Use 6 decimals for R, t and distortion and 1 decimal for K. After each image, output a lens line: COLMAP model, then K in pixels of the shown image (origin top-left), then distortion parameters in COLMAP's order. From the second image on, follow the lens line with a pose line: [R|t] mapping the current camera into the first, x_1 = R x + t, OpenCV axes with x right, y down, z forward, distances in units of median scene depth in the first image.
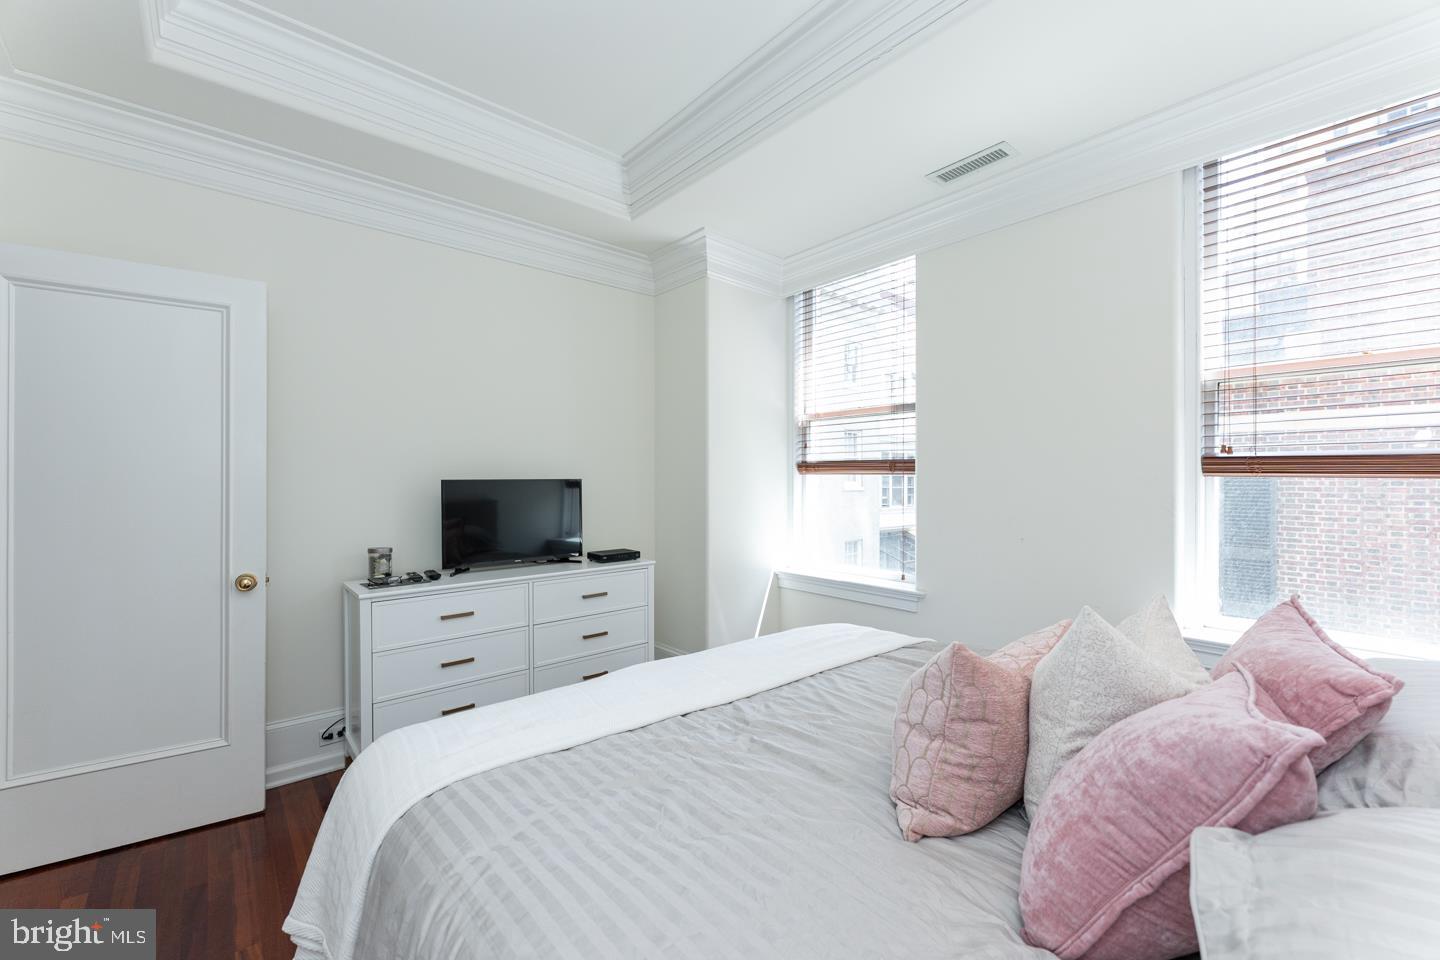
lens RADIAL K [[586.0, 0, 711.4], [0, 586.0, 479.1], [0, 0, 1]] dist [0.000799, 0.000051]
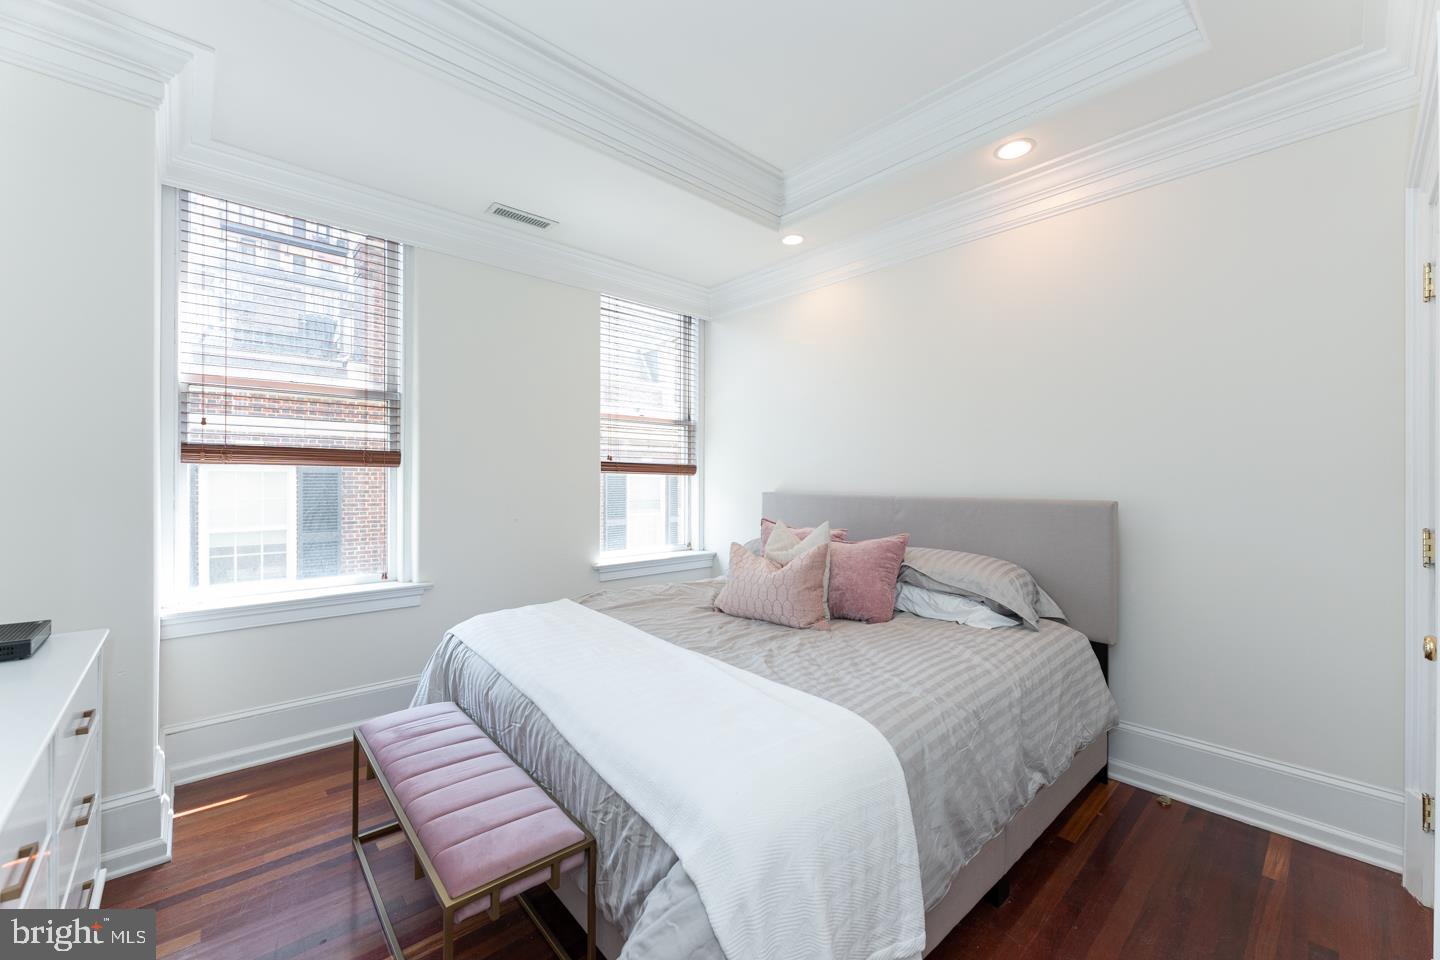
lens RADIAL K [[586.0, 0, 711.4], [0, 586.0, 479.1], [0, 0, 1]] dist [0.000799, 0.000051]
pose [[-0.040441, -0.000912, 0.999182, -0.779332], [-0.004883, 0.999988, 0.000715, 0.009882], [-0.999170, -0.004850, -0.040445, 0.632609]]
